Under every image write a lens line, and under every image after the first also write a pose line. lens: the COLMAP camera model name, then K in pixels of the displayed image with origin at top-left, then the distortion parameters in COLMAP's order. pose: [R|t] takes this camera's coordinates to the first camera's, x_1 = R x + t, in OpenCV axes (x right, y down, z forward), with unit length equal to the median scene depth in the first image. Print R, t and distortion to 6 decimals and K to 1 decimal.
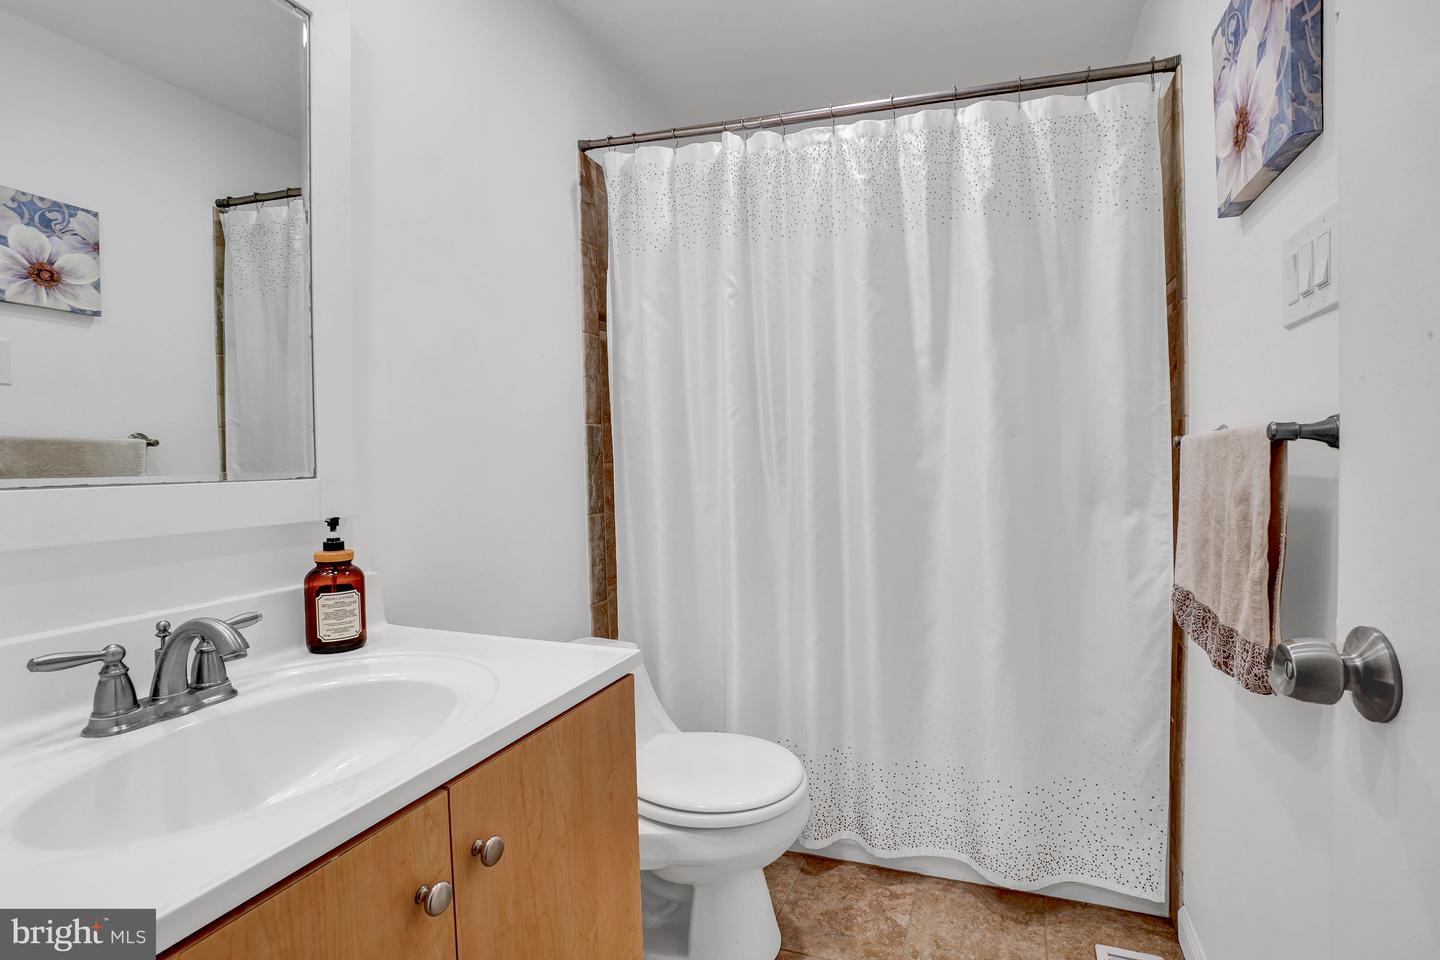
lens RADIAL K [[693.5, 0, 720.0], [0, 693.5, 480.0], [0, 0, 1]] dist [-0.064551, 0.024166]
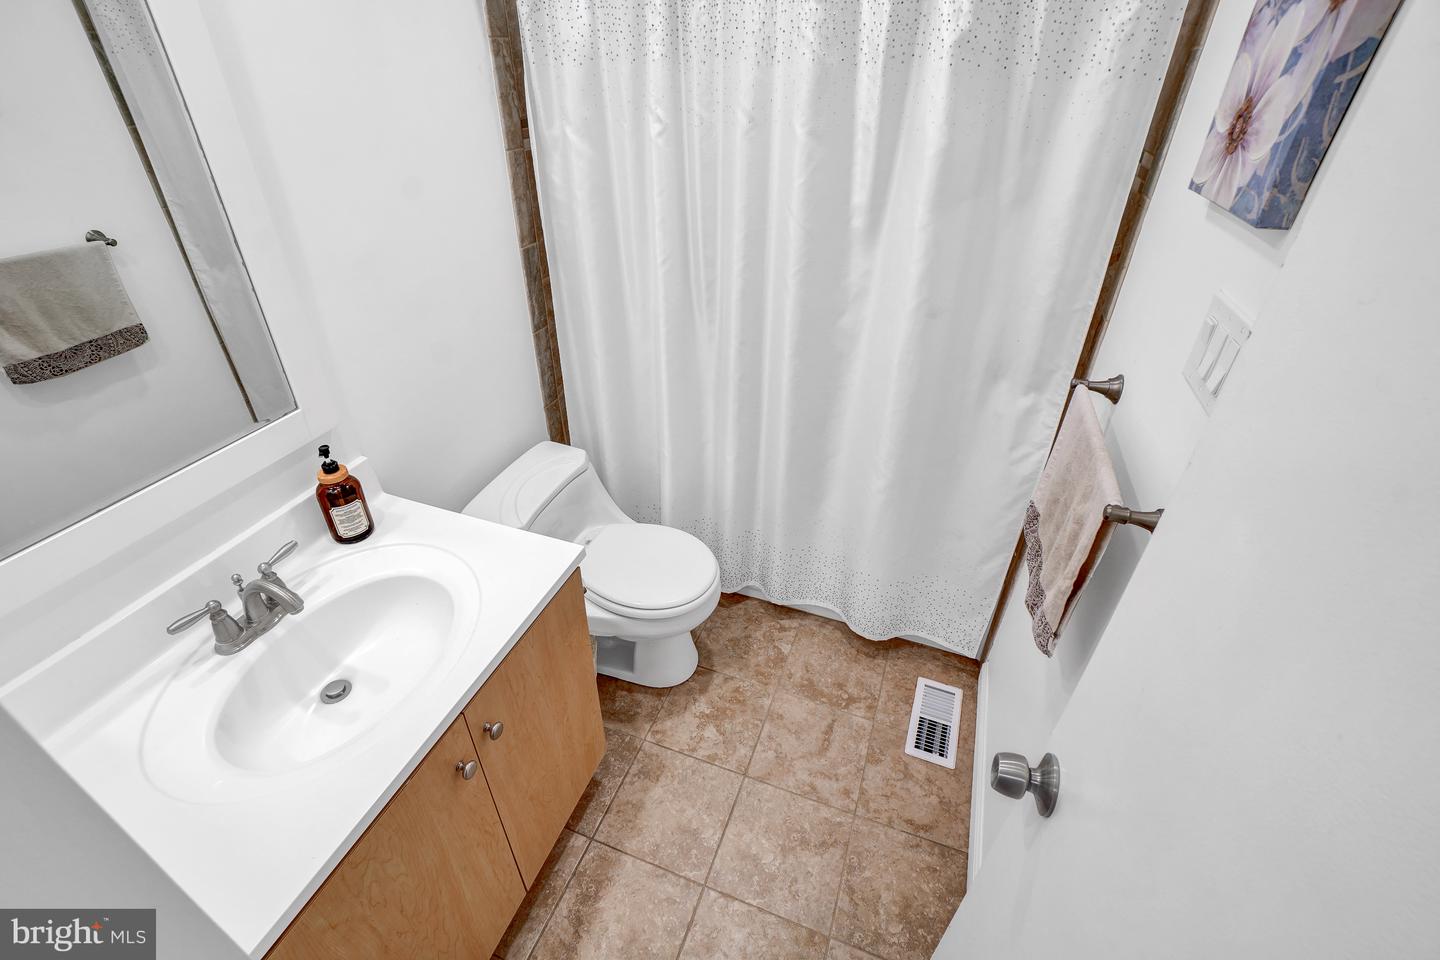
lens RADIAL K [[650.0, 0, 626.2], [0, 650.0, 487.7], [0, 0, 1]] dist [-0.057524, 0.017937]
pose [[0.997337, -0.000328, -0.072923, 0.035010], [0.039133, 0.846219, 0.531396, -0.331149], [0.061535, -0.532835, 0.843979, 0.023964]]
